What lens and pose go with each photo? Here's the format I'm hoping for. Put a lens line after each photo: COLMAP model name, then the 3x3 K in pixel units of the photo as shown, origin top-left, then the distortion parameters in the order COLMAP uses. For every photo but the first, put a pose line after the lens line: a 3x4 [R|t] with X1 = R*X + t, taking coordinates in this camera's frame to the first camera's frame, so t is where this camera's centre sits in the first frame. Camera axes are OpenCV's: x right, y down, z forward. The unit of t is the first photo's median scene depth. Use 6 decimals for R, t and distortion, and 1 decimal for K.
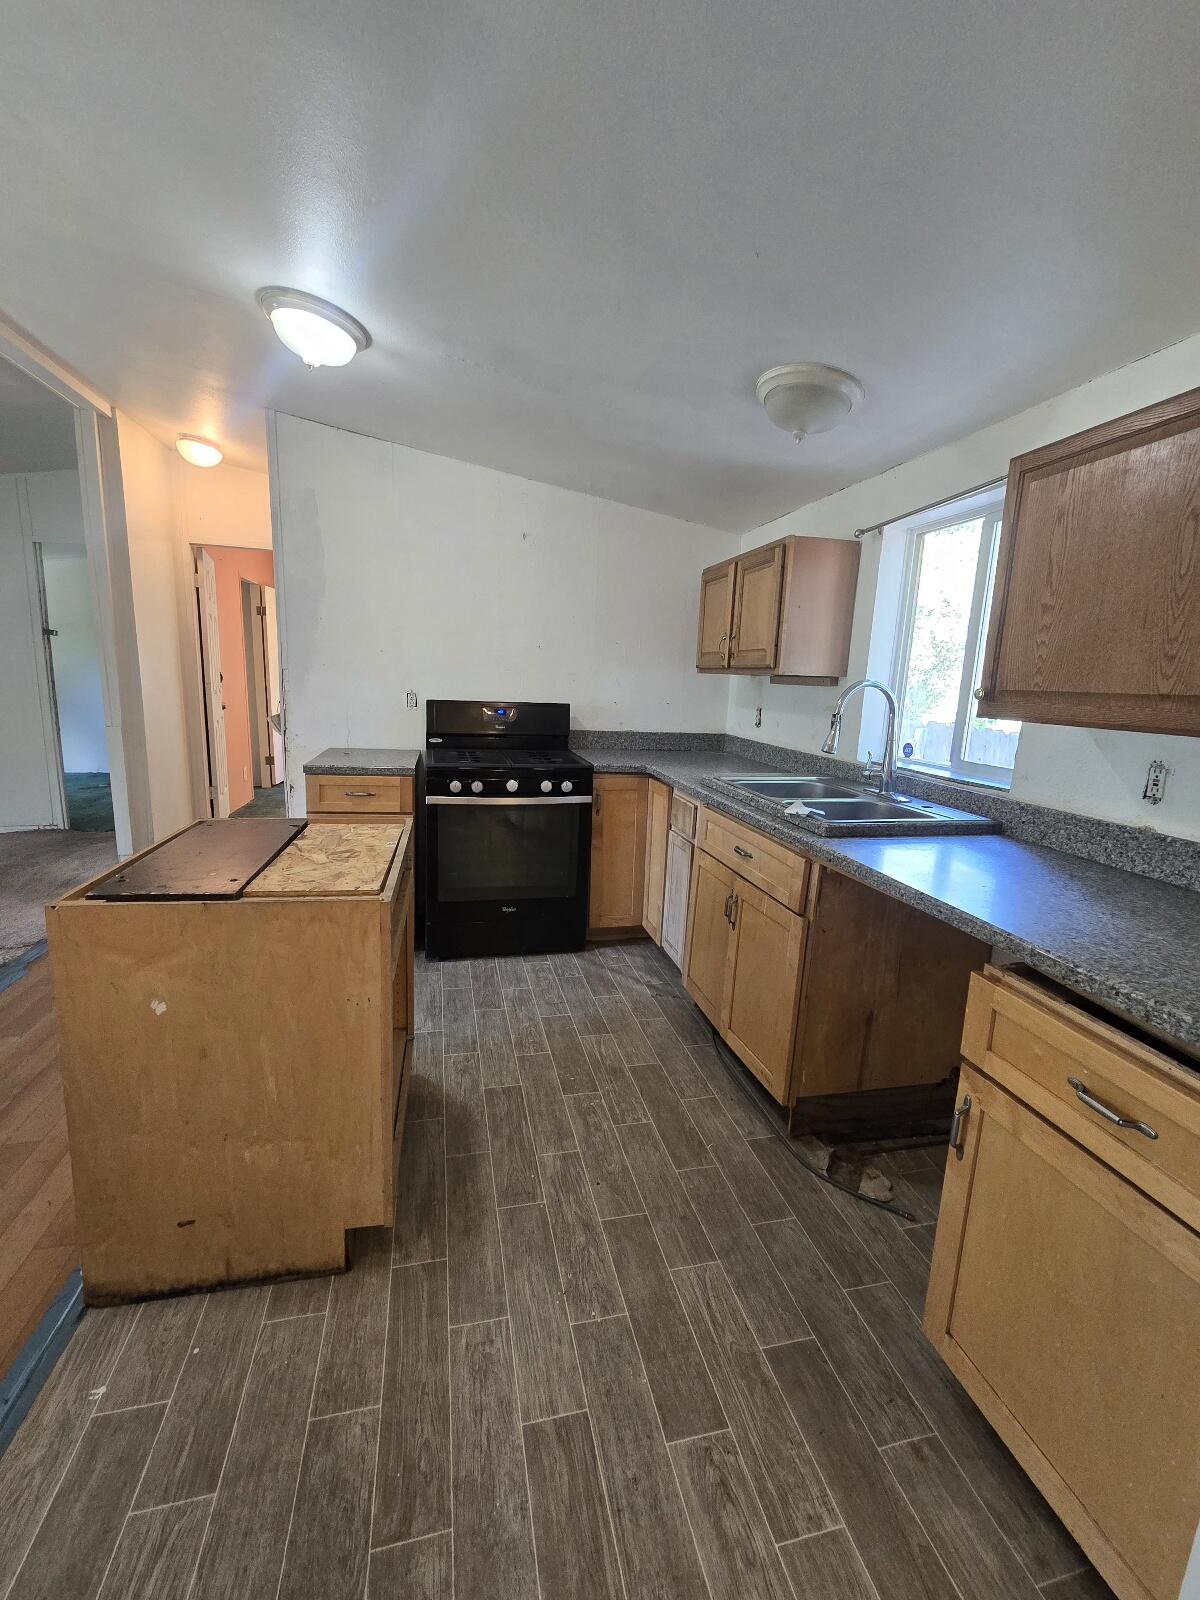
lens RADIAL K [[655.2, 0, 592.3], [0, 655.2, 795.4], [0, 0, 1]] dist [-0.002679, 0.001513]
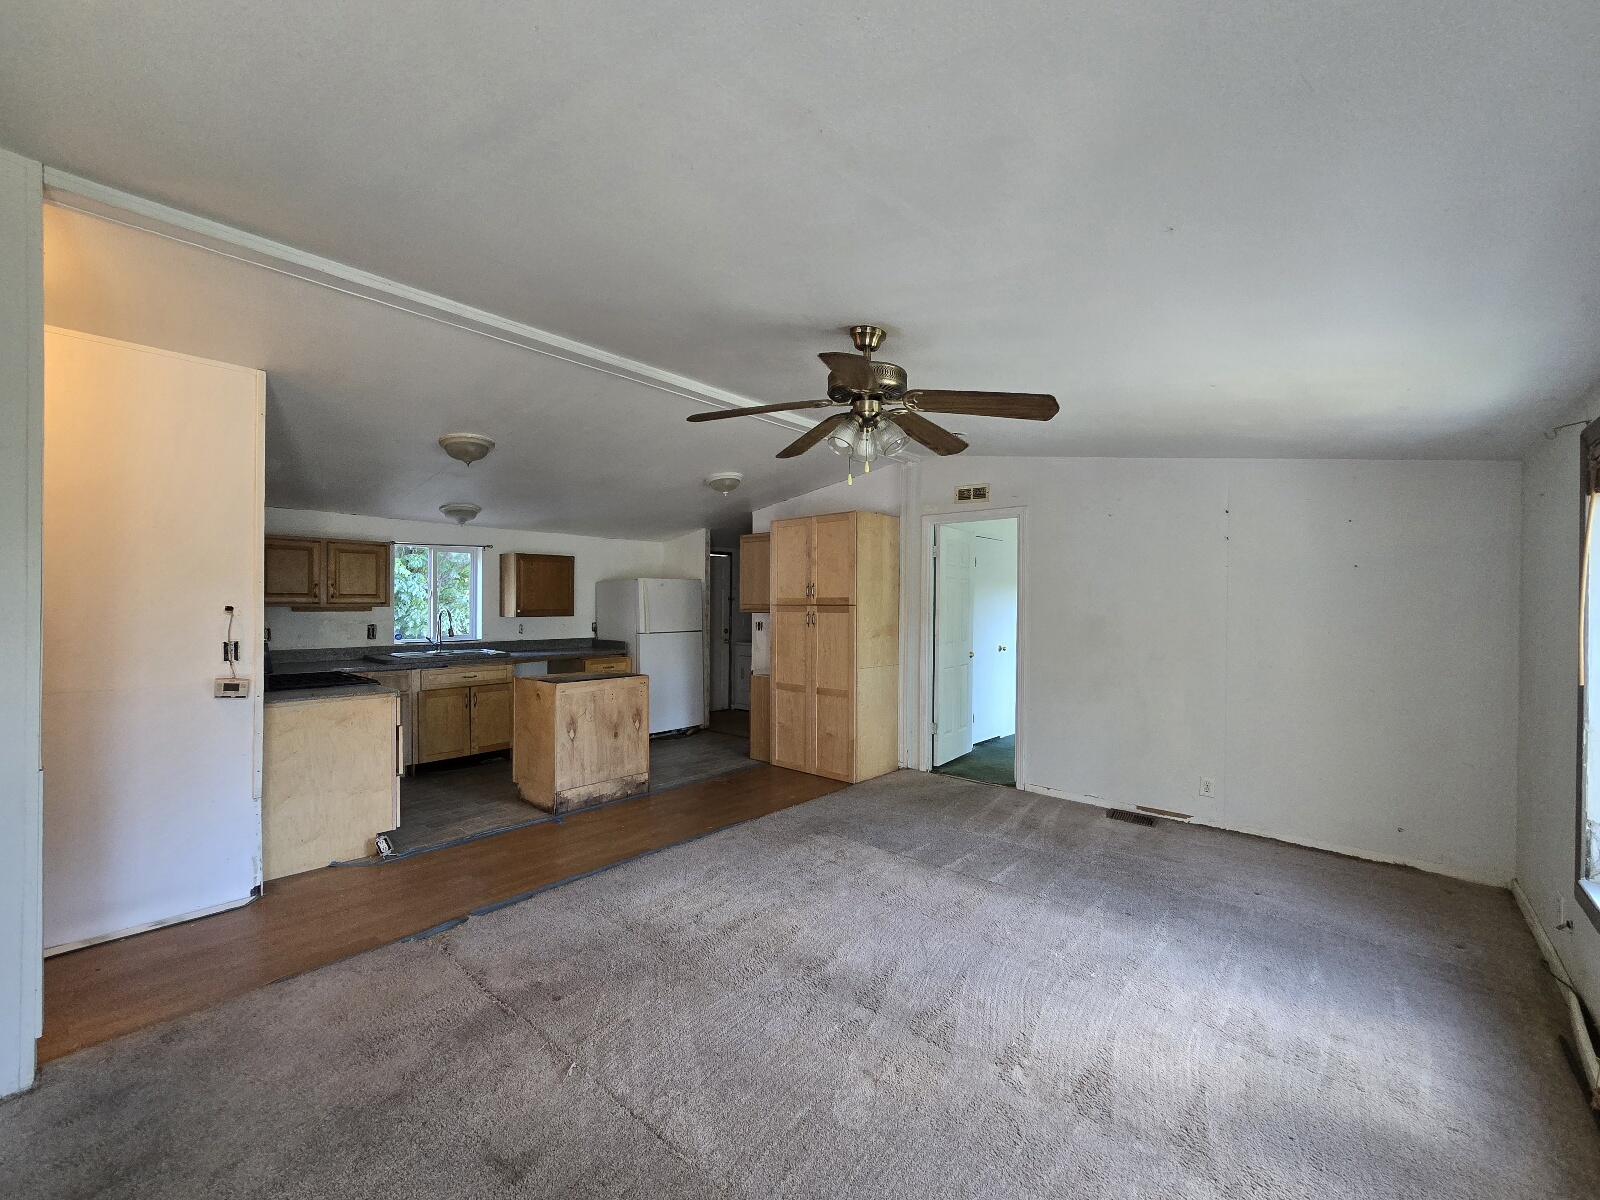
lens RADIAL K [[655.2, 0, 794.9], [0, 655.2, 606.6], [0, 0, 1]] dist [-0.002679, 0.001513]
pose [[-0.587215, -0.050370, 0.807862, -2.878734], [0.115114, 0.982721, 0.144946, -0.457092], [-0.801204, 0.178110, -0.571270, 1.568132]]
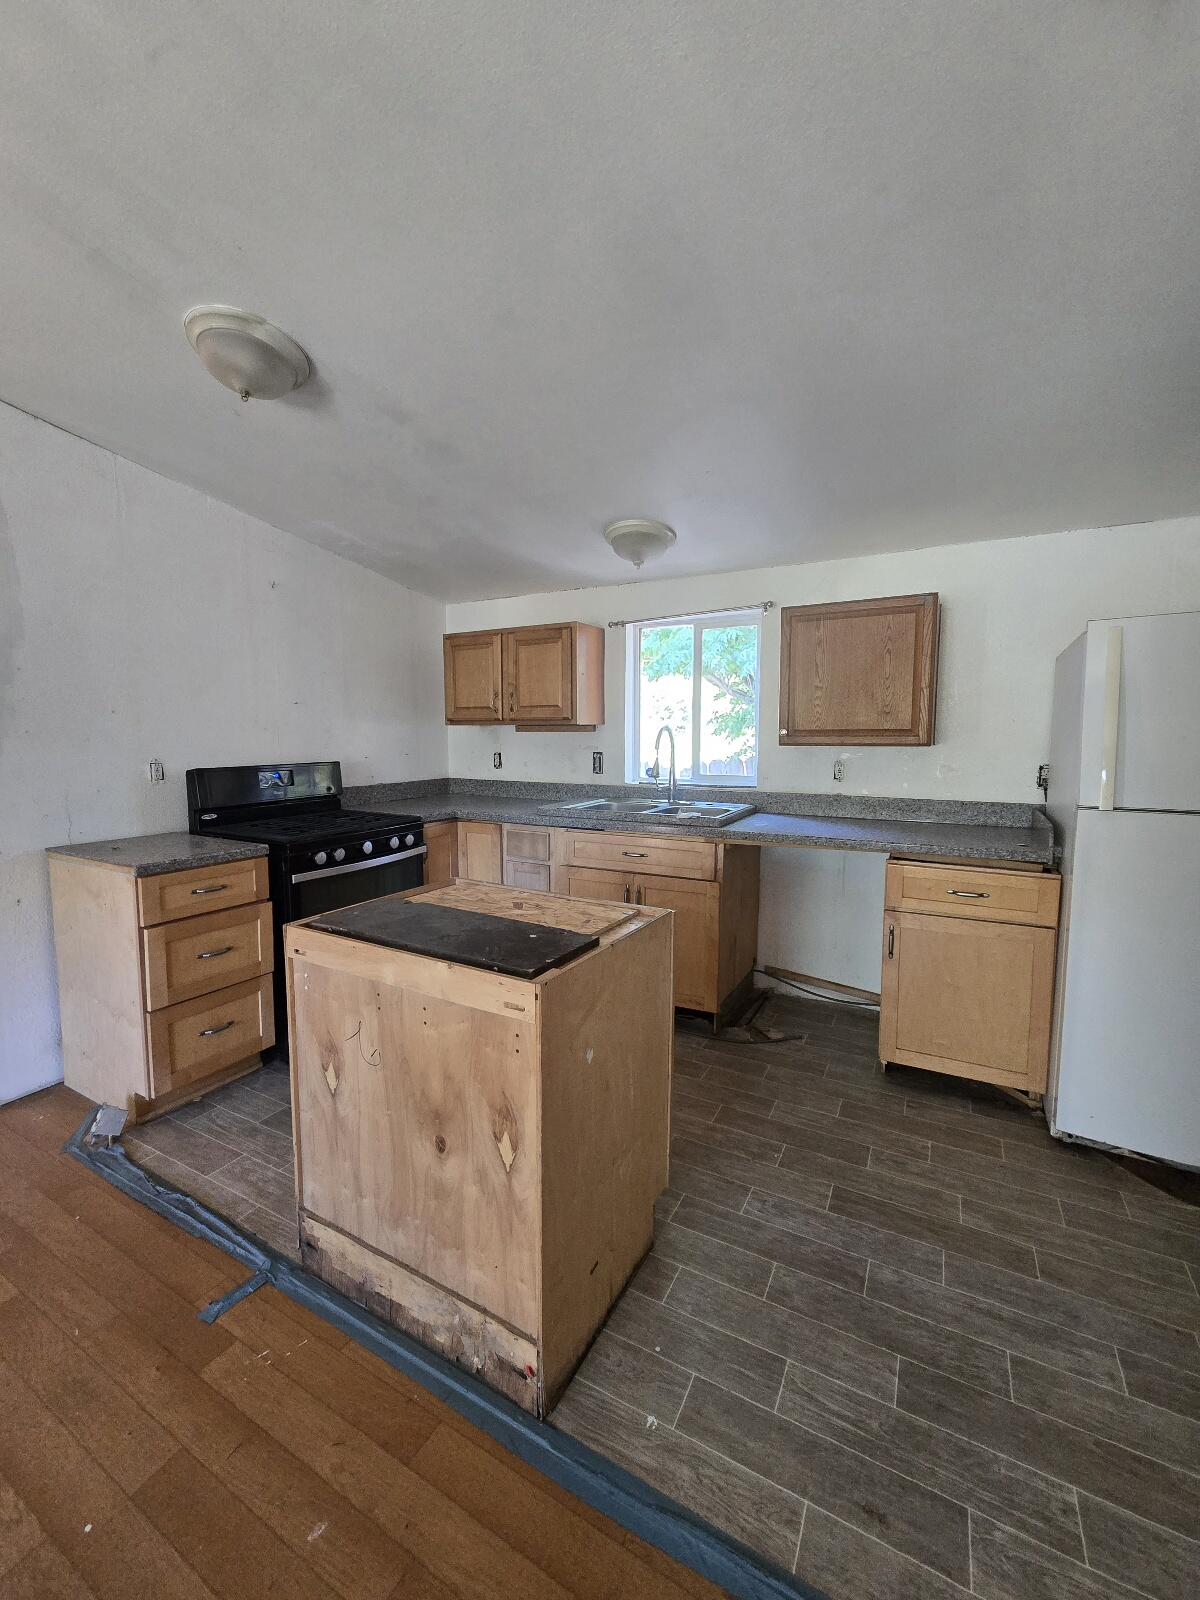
lens RADIAL K [[655.2, 0, 592.3], [0, 655.2, 795.4], [0, 0, 1]] dist [-0.002679, 0.001513]
pose [[0.664007, -0.115262, 0.738789, -0.920578], [0.162371, 0.986697, 0.008004, -0.067662], [-0.729884, 0.114643, 0.673889, 0.151096]]
